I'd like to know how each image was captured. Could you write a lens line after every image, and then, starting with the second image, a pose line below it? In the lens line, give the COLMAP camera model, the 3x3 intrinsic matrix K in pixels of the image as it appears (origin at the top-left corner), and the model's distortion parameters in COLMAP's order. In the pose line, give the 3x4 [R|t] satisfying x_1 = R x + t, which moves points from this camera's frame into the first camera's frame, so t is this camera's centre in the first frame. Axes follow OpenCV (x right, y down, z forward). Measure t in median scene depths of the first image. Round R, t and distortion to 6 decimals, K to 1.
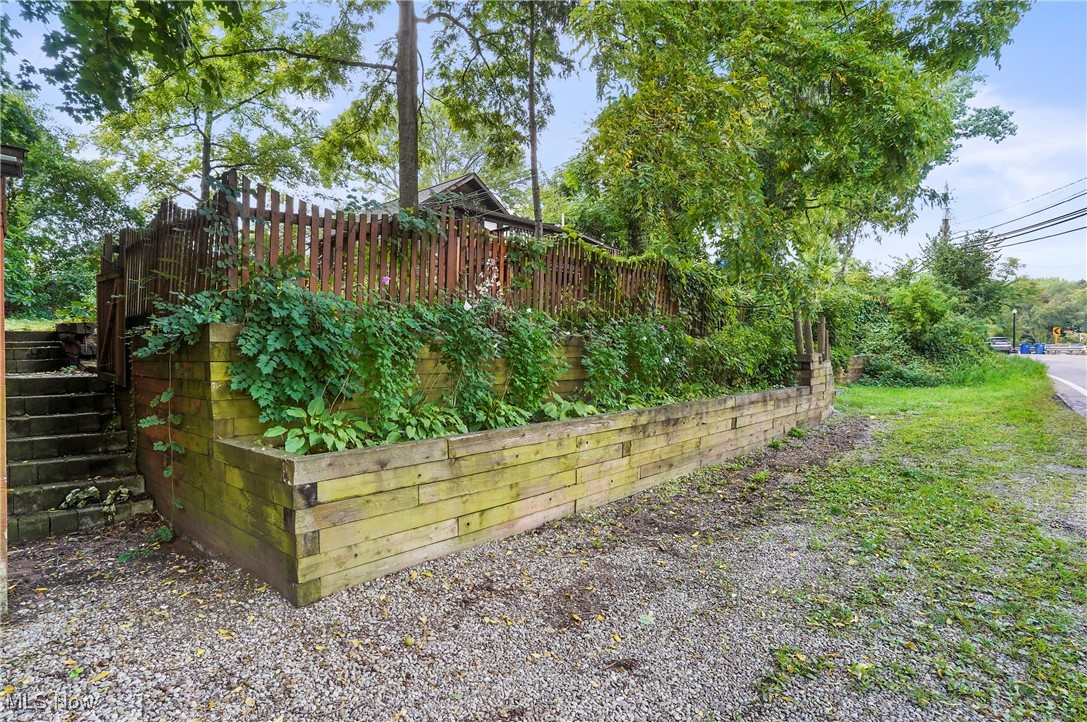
lens RADIAL K [[598.3, 0, 550.8], [0, 598.3, 356.5], [0, 0, 1]] dist [-0.051639, 0.029562]
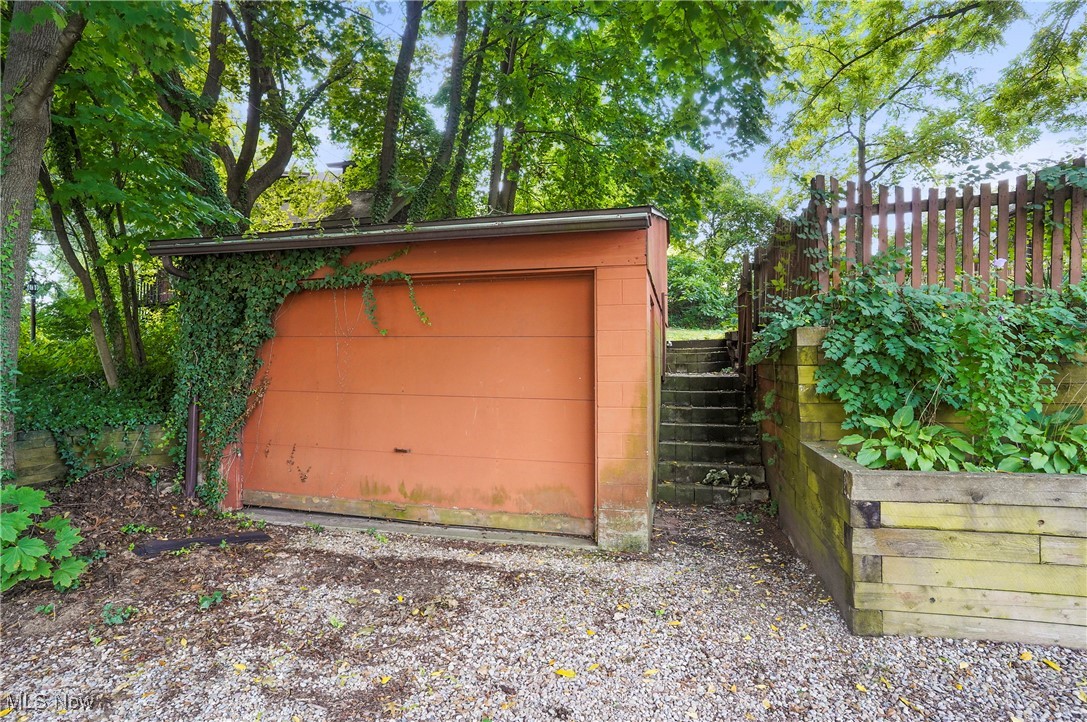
lens RADIAL K [[598.3, 0, 521.0], [0, 598.3, 344.6], [0, 0, 1]] dist [-0.051639, 0.029562]
pose [[0.453567, -0.025840, -0.890848, 0.126678], [0.005788, 0.999644, -0.026049, -0.002900], [0.891204, 0.006659, 0.453555, 0.096426]]
